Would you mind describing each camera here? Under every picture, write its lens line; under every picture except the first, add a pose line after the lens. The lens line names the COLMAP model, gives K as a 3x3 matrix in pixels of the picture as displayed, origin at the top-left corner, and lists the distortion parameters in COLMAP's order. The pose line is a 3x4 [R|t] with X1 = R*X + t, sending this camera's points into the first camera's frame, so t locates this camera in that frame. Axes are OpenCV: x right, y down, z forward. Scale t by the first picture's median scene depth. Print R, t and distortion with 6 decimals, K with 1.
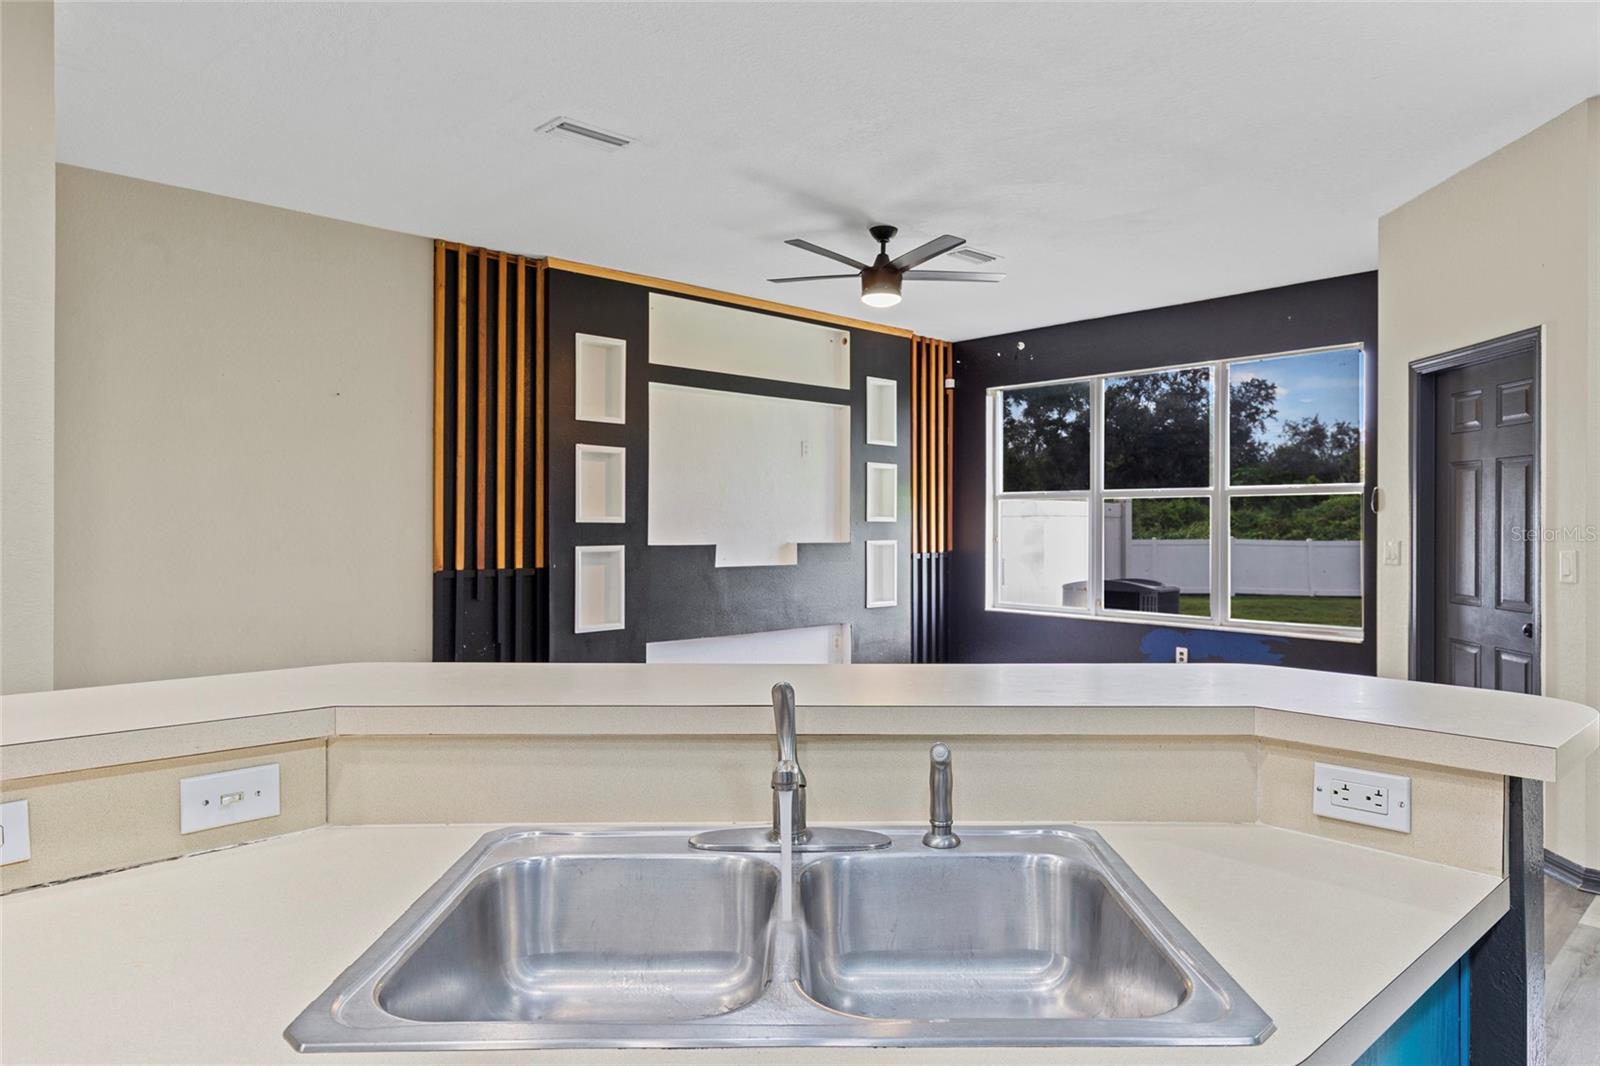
lens RADIAL K [[965.2, 0, 796.3], [0, 965.2, 531.5], [0, 0, 1]] dist [0.004611, 0.000211]
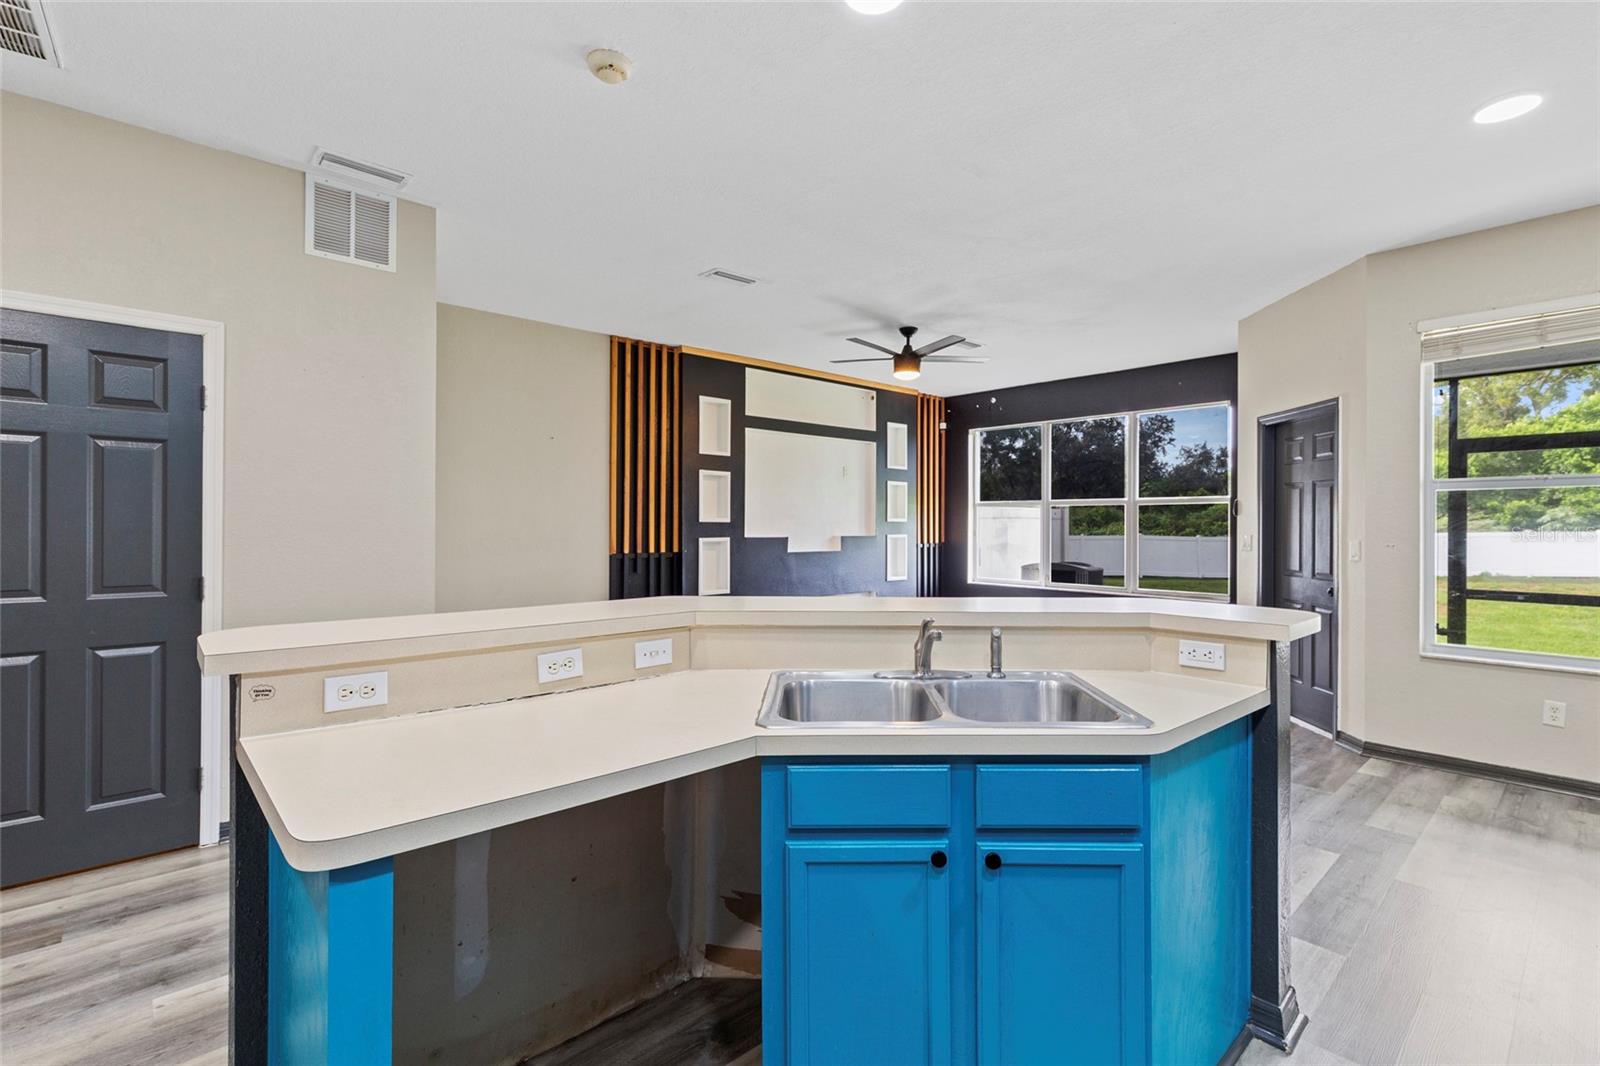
lens RADIAL K [[727.9, 0, 797.1], [0, 727.9, 529.2], [0, 0, 1]] dist [0.004298, 0.000279]
pose [[0.999853, 0.001672, -0.017041, -0.053241], [-0.001678, 0.999999, -0.000348, 0.001828], [0.017041, 0.000377, 0.999855, -0.120415]]
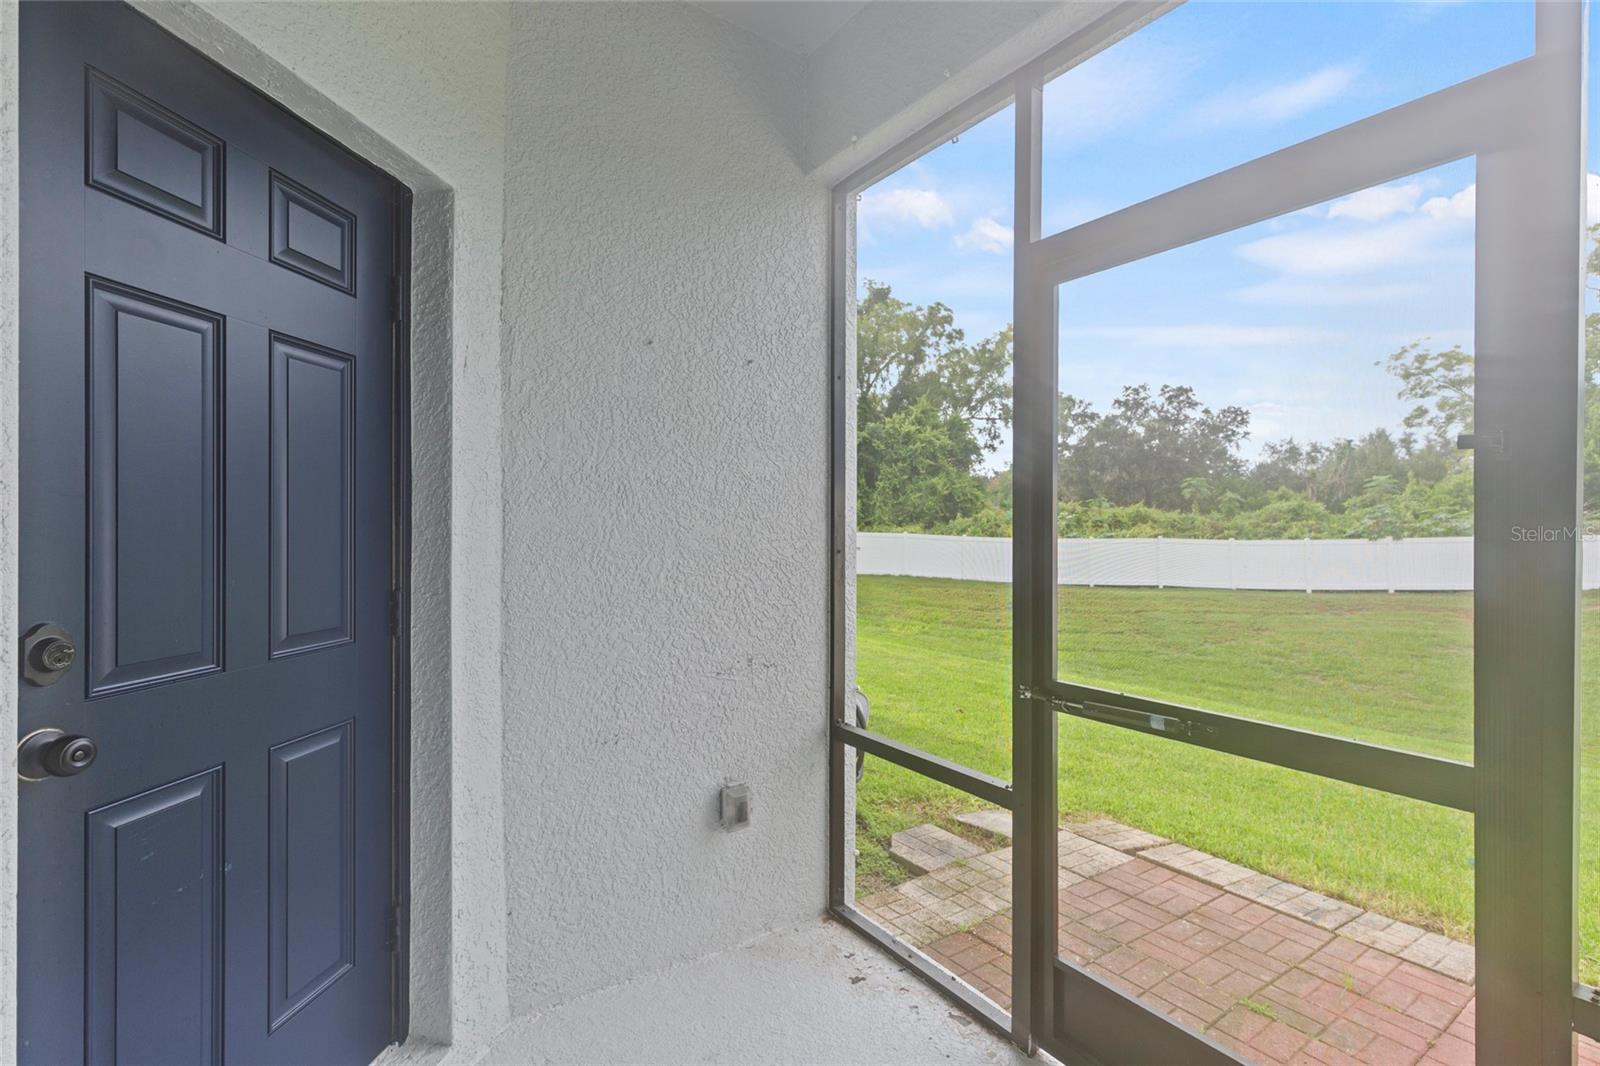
lens RADIAL K [[727.9, 0, 800.4], [0, 727.9, 530.5], [0, 0, 1]] dist [0.004298, 0.000279]
pose [[0.992863, 0.001367, -0.119254, 0.603937], [-0.001825, 0.999991, -0.003727, 0.013013], [0.119248, 0.003918, 0.992857, 0.414682]]
